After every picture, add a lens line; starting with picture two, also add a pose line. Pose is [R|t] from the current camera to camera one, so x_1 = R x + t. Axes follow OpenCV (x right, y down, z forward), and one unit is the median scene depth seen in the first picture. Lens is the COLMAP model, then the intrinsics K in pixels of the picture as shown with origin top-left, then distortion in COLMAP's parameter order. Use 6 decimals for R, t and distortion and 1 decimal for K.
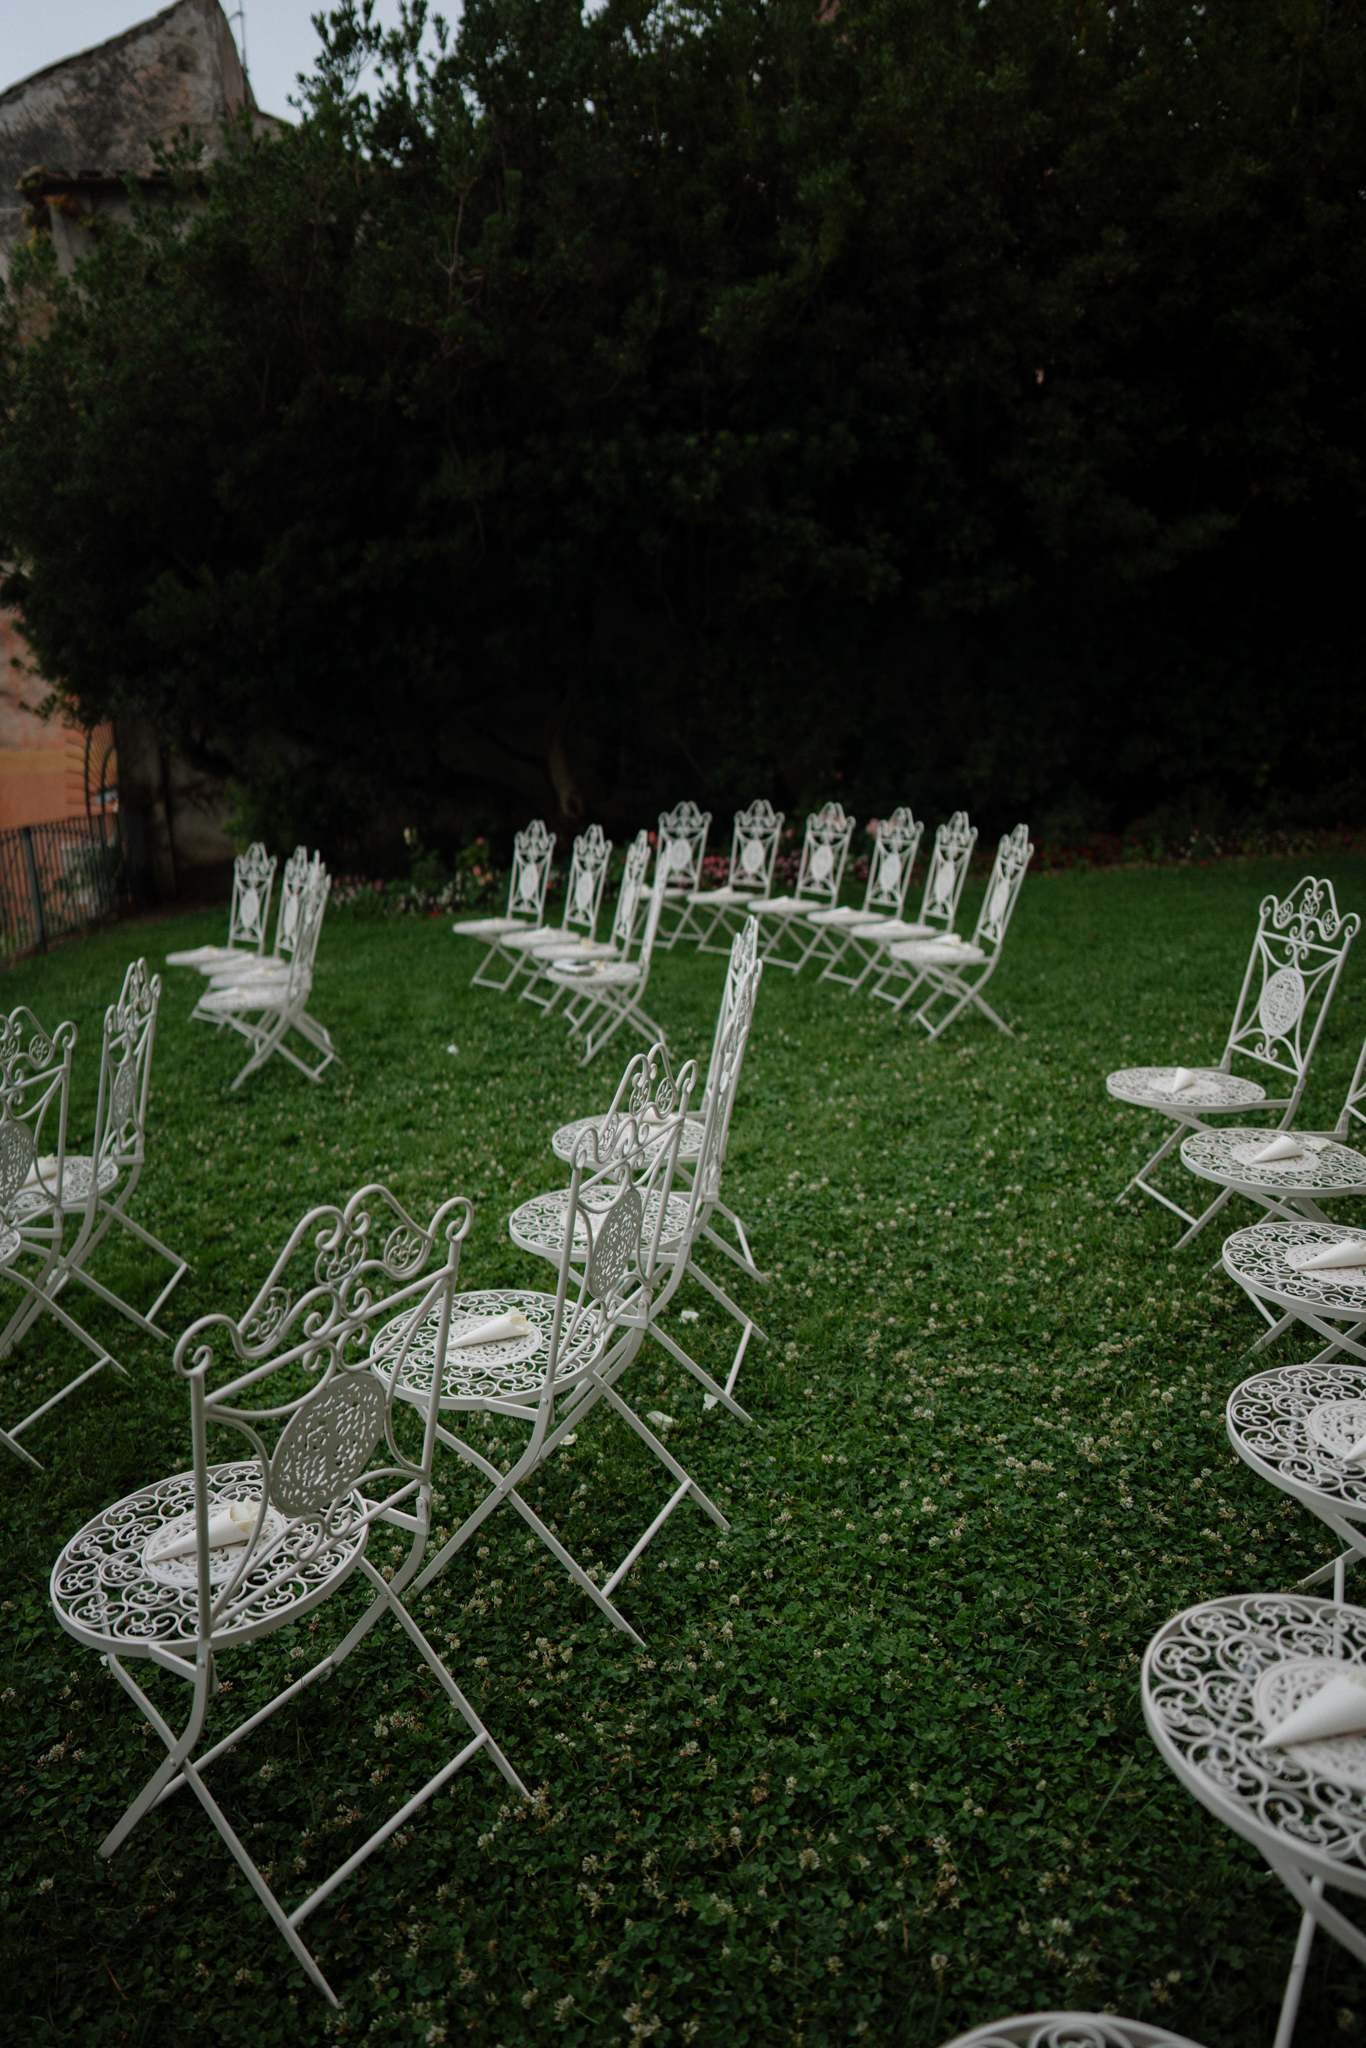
lens RADIAL K [[1347.2, 0, 683.0], [0, 1347.2, 1024.0], [0, 0, 1]] dist [-0.043829, 0.053118]
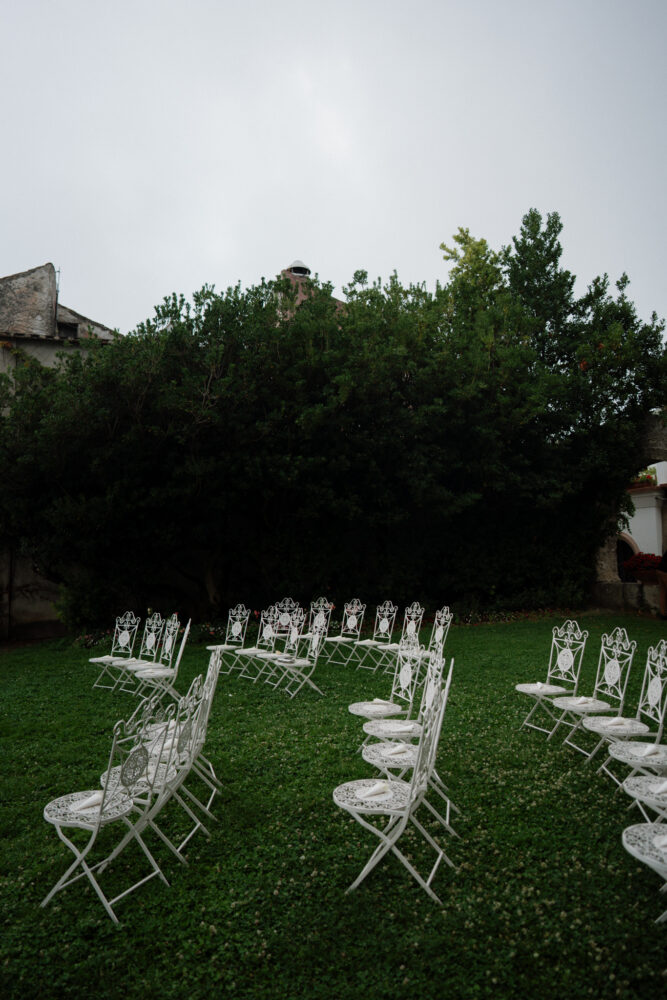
lens RADIAL K [[657.8, 0, 333.5], [0, 657.8, 500.0], [0, 0, 1]] dist [-0.043829, 0.053118]
pose [[0.975086, 0.046759, 0.216842, -0.173602], [0.022932, 0.951046, -0.308197, 0.034459], [-0.220637, 0.305491, 0.926280, -0.169268]]
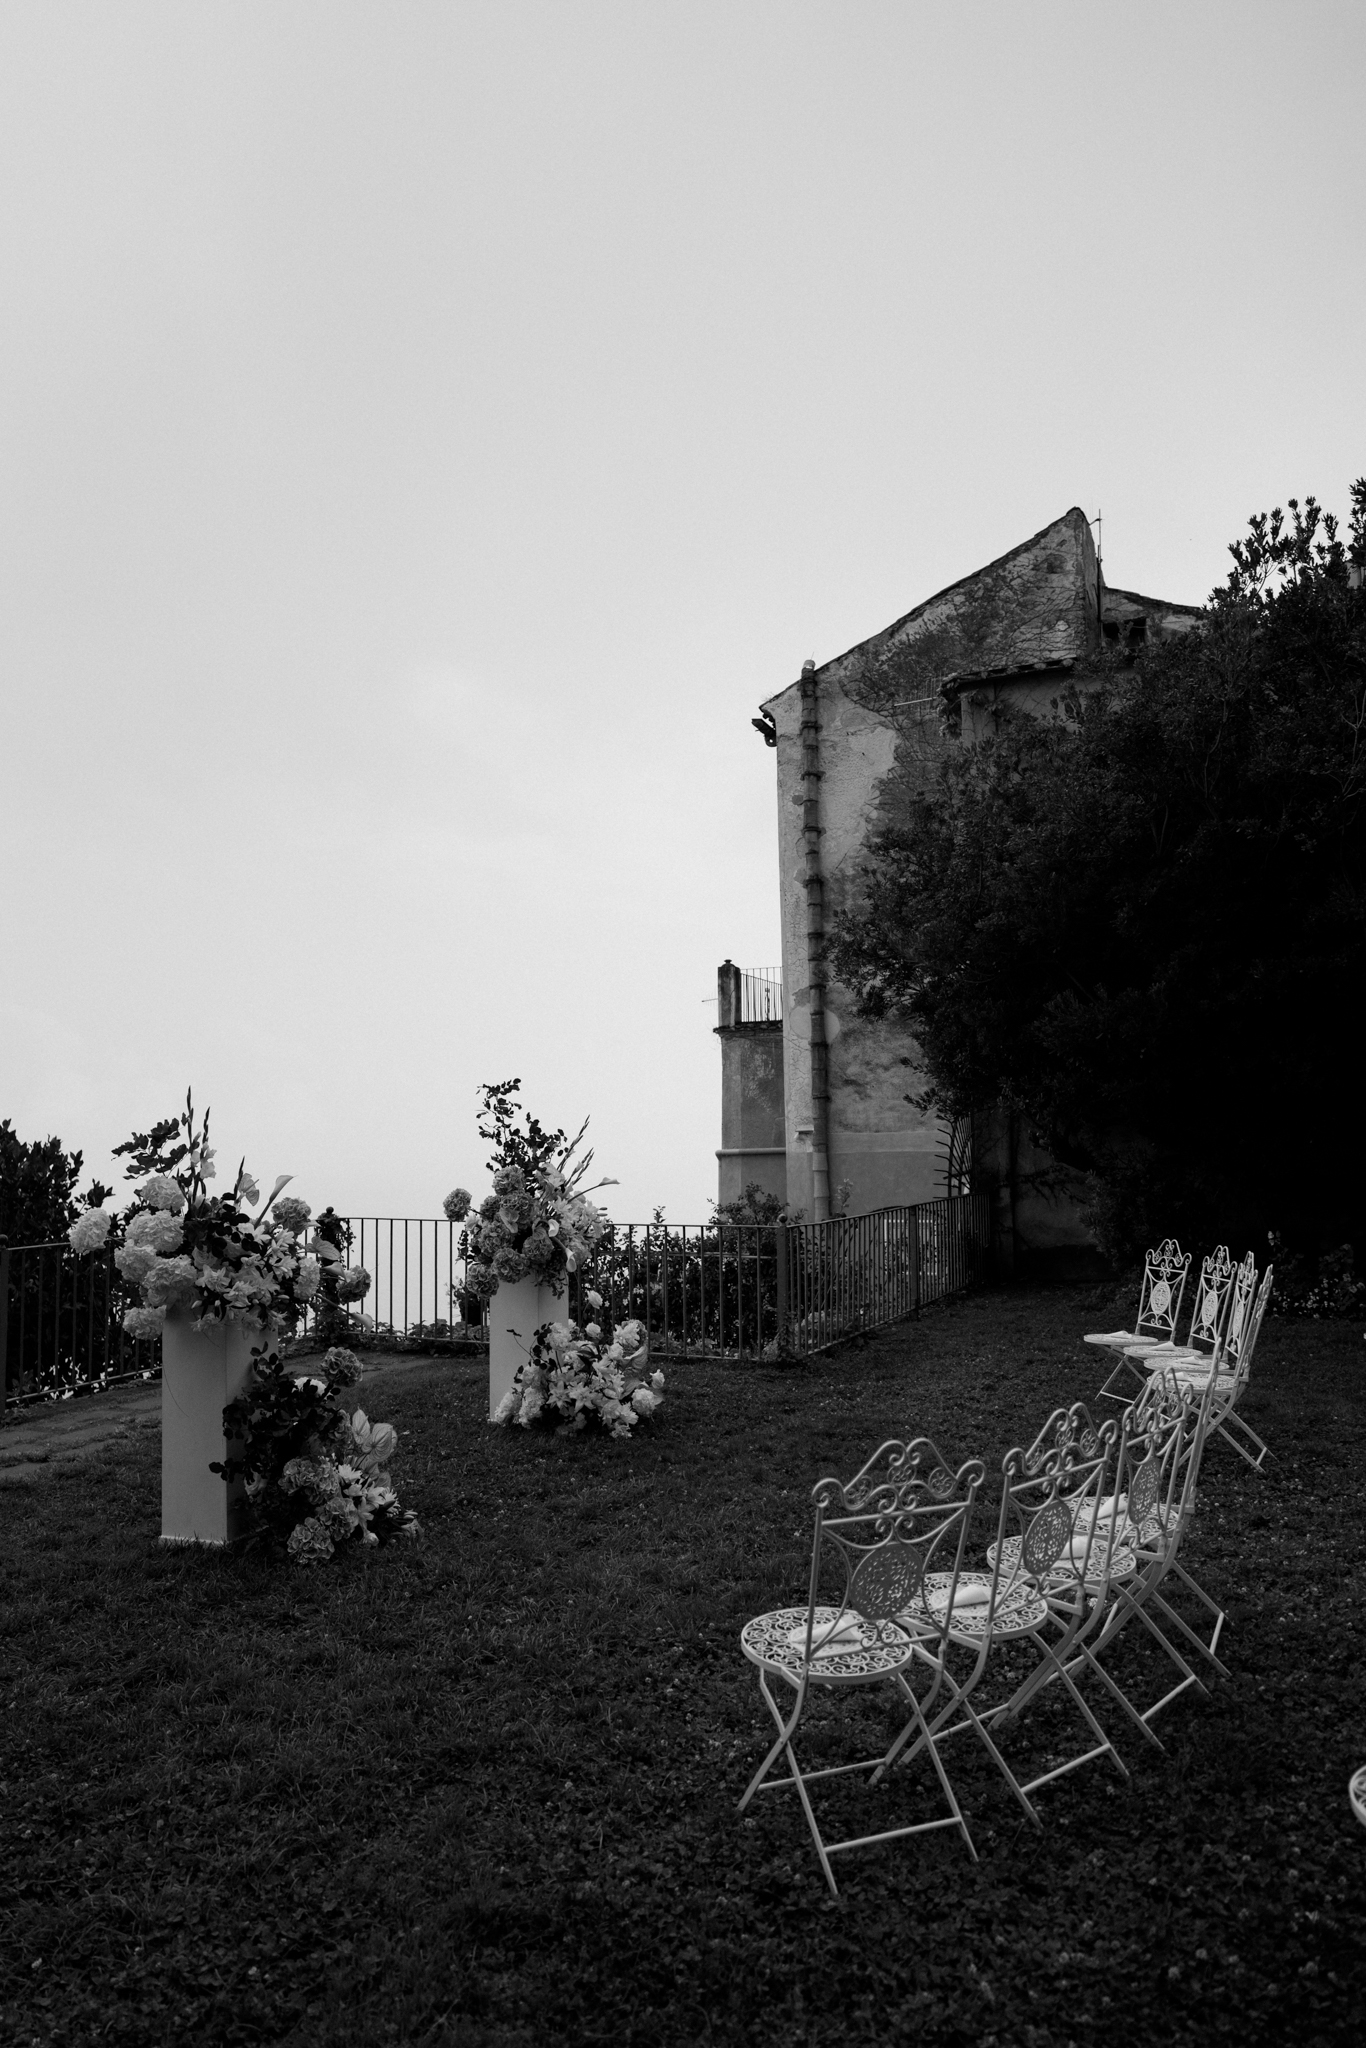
lens RADIAL K [[1404.0, 0, 678.0], [0, 1404.0, 1013.7], [0, 0, 1]] dist [-0.024318, 0.006890]
pose [[0.859717, -0.012014, -0.510630, -0.062415], [-0.132857, 0.960052, -0.246271, 0.017155], [0.493190, 0.279564, 0.823777, -0.135138]]
